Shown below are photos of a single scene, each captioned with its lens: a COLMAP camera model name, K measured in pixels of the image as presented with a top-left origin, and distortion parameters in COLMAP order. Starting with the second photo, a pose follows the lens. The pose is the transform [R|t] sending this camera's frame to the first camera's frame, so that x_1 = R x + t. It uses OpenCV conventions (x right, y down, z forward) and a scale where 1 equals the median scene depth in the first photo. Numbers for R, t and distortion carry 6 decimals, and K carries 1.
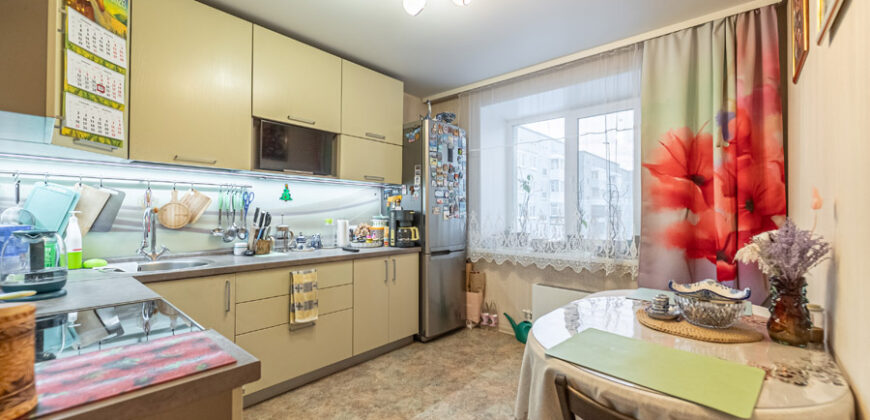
lens RADIAL K [[354.1, 0, 435.3], [0, 354.1, 210.2], [0, 0, 1]] dist [0.004119, -0.000292]
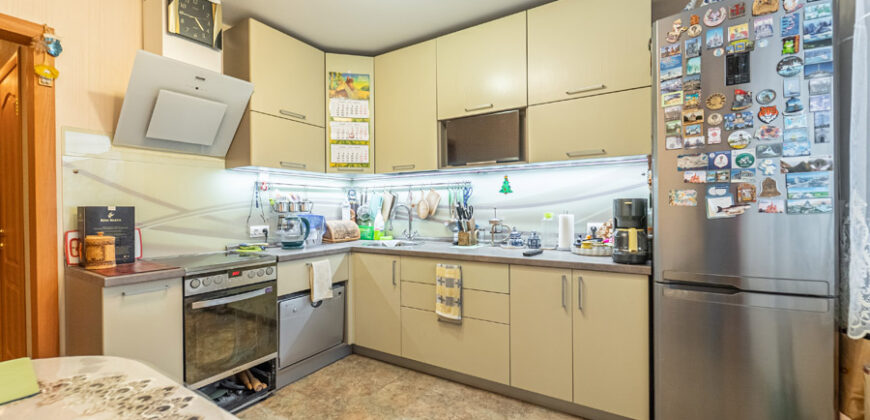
lens RADIAL K [[354.1, 0, 436.1], [0, 354.1, 210.4], [0, 0, 1]] dist [0.004119, -0.000292]
pose [[0.159942, 0.002182, -0.987124, 0.579117], [0.018230, 0.999820, 0.005164, 0.012783], [0.986958, -0.018821, 0.159873, 0.789835]]
